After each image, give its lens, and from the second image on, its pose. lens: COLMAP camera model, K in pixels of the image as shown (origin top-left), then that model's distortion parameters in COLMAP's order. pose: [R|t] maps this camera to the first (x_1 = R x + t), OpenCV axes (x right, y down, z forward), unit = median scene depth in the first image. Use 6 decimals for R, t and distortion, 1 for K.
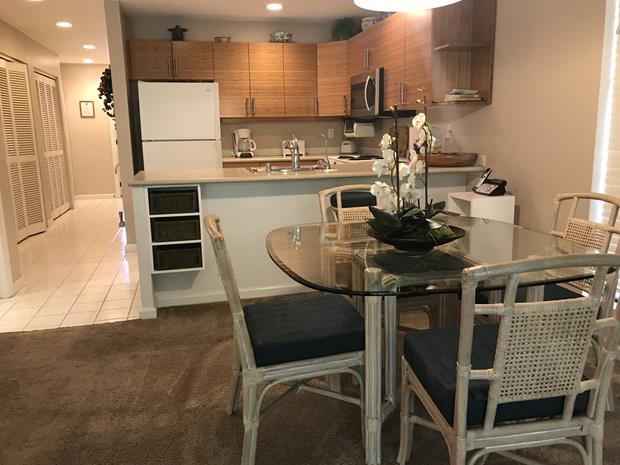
lens RADIAL K [[504.0, 0, 310.0], [0, 504.0, 232.5], [0, 0, 1]] dist [0.004753, -0.005259]
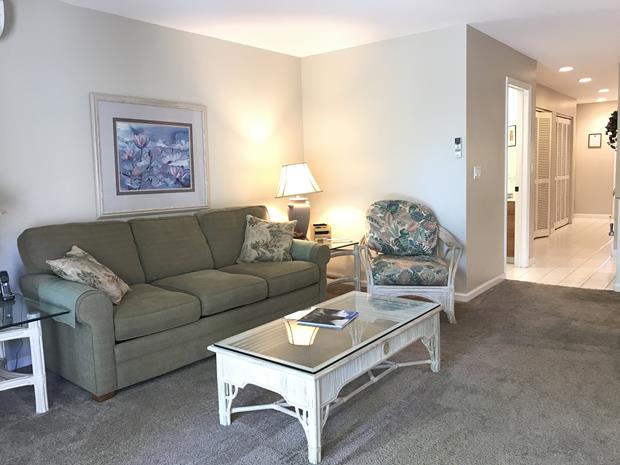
lens RADIAL K [[504.0, 0, 310.0], [0, 504.0, 232.5], [0, 0, 1]] dist [0.004753, -0.005259]
pose [[0.610636, 0.090748, -0.786695, 0.117264], [-0.131318, 0.991263, 0.012416, 0.048554], [0.780948, 0.095725, 0.617217, -0.269941]]
